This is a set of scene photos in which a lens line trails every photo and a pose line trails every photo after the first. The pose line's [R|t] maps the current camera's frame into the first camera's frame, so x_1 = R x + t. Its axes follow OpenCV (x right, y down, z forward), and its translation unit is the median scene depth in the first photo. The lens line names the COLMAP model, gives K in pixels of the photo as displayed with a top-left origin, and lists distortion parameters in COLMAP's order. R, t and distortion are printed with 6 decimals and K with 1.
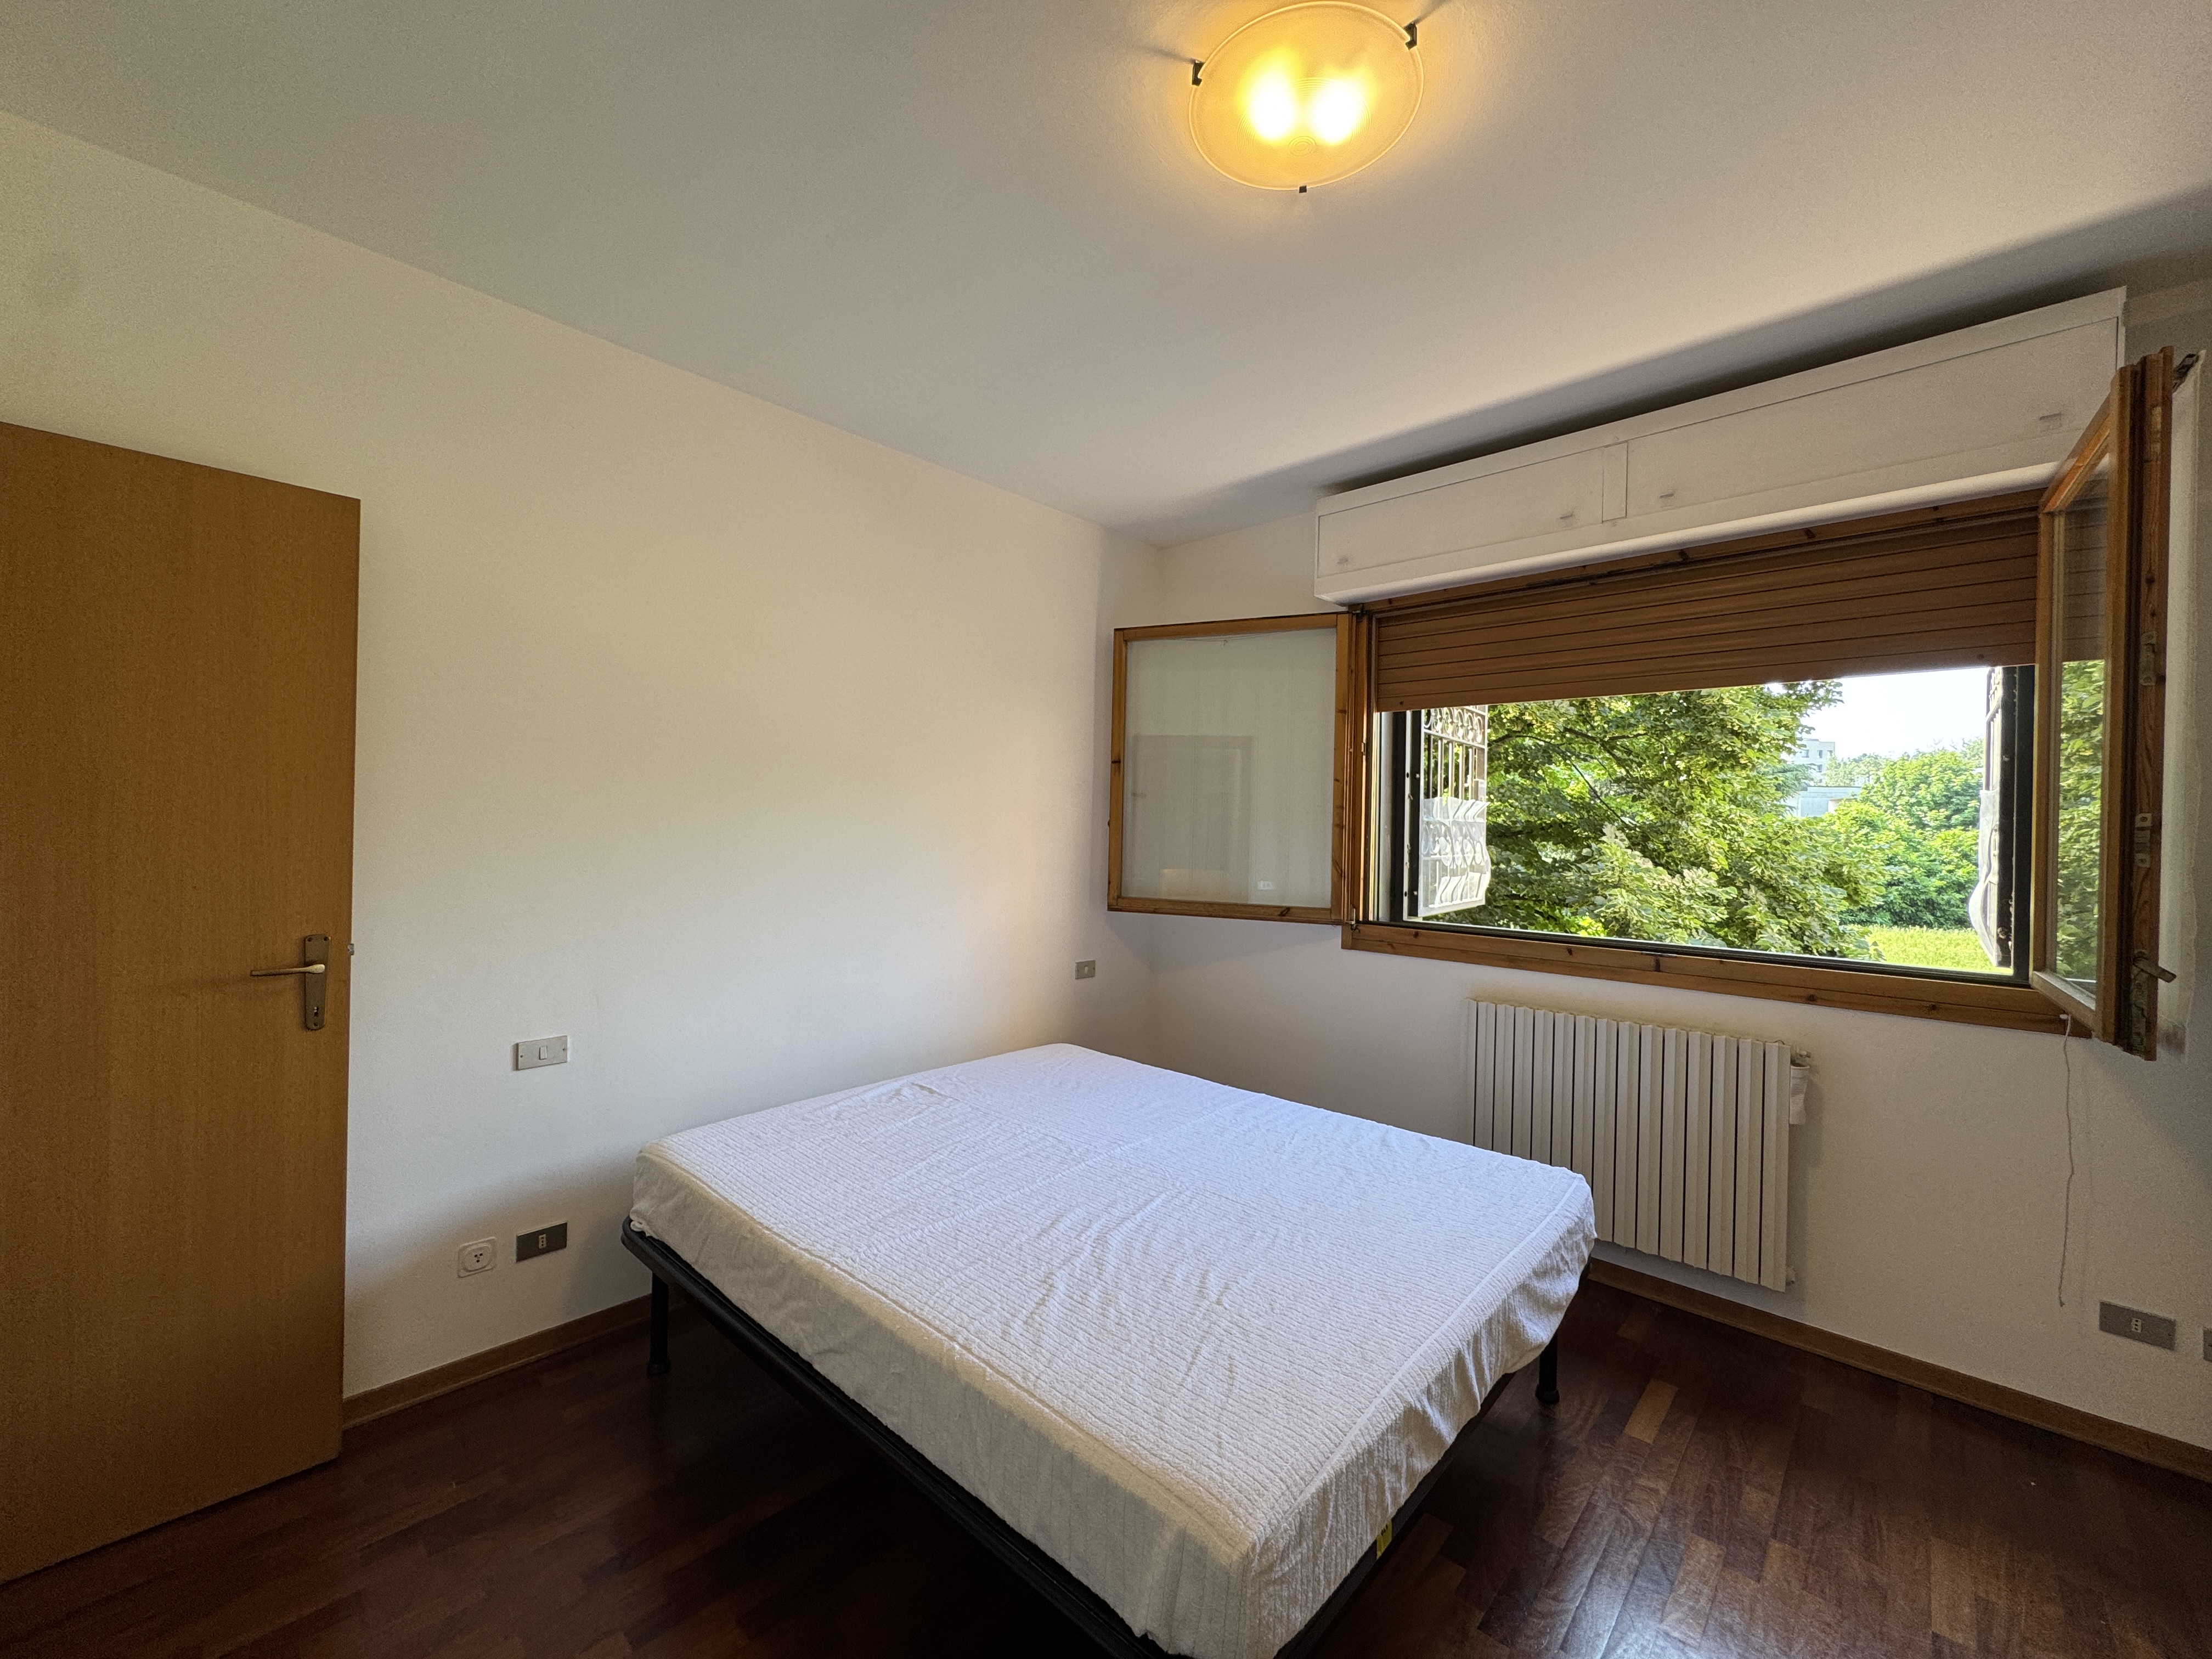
lens RADIAL K [[889.4, 0, 1107.1], [0, 889.4, 825.7], [0, 0, 1]] dist [-0.001896, 0.000038]
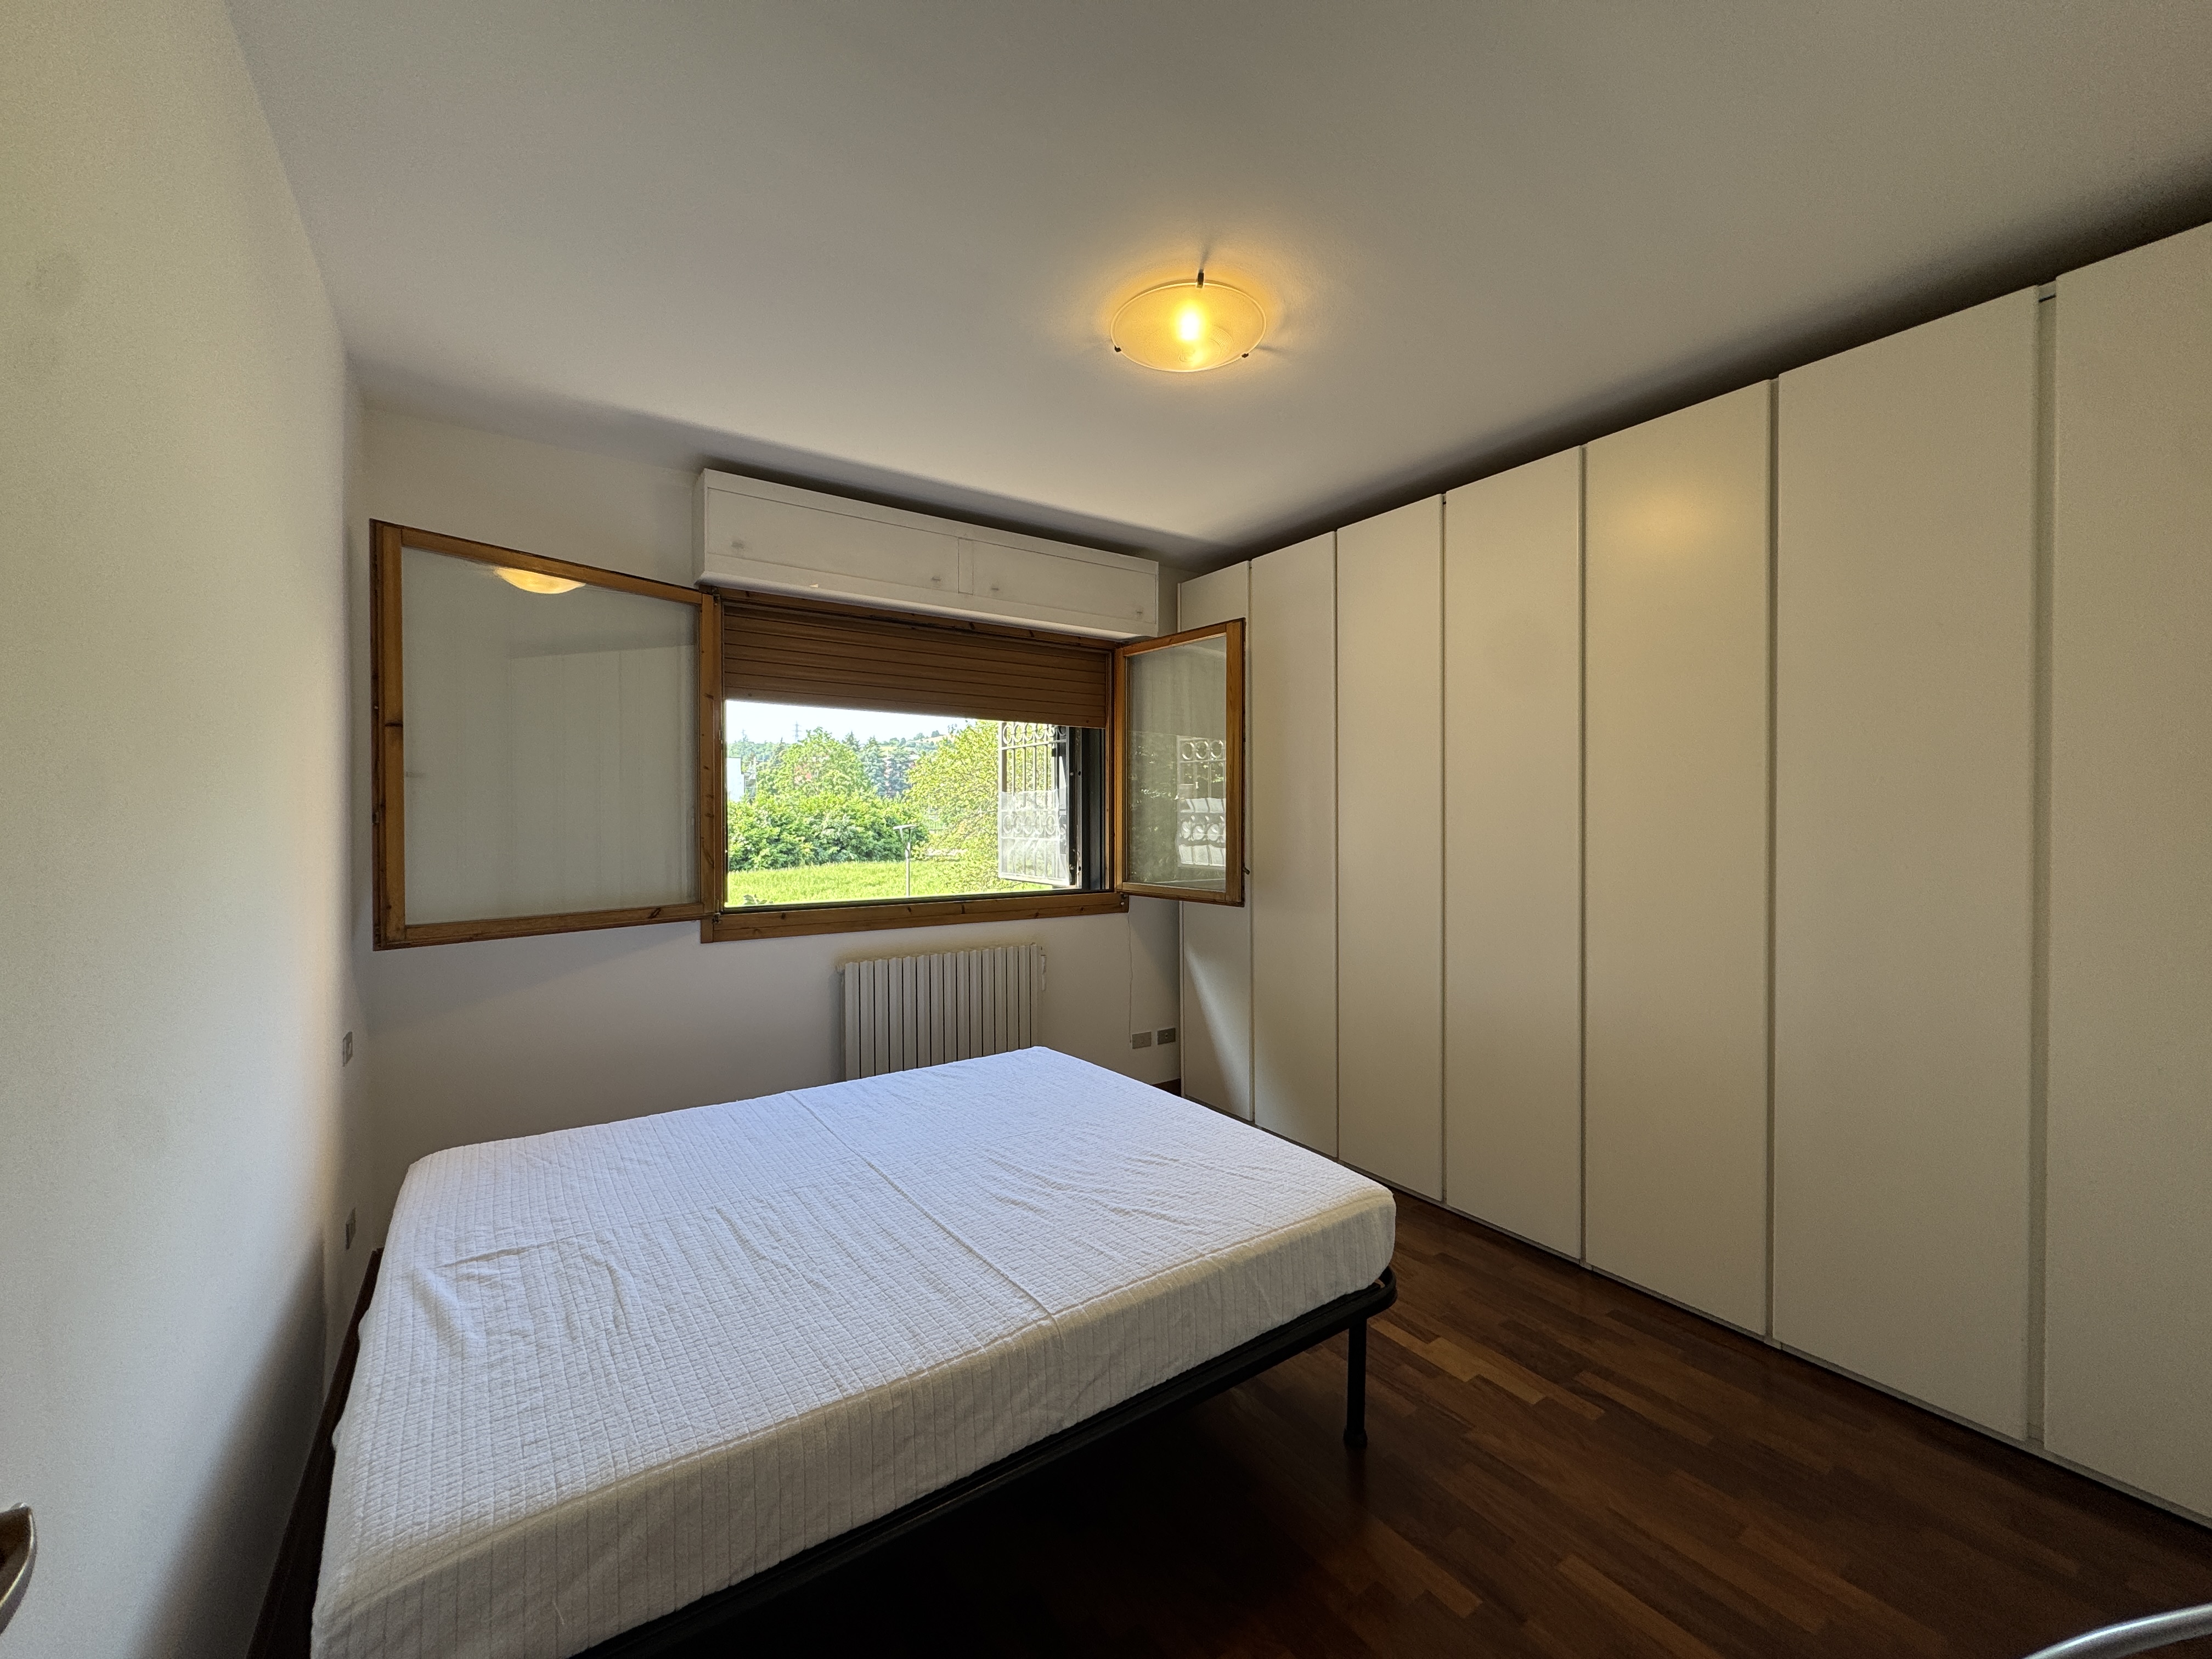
lens RADIAL K [[885.4, 0, 1107.9], [0, 885.4, 827.2], [0, 0, 1]] dist [-0.002707, 0.000480]
pose [[0.212701, -0.030823, 0.976631, -0.515947], [0.002197, 0.999515, 0.031066, -0.013994], [-0.977115, -0.004463, 0.212666, 0.334055]]
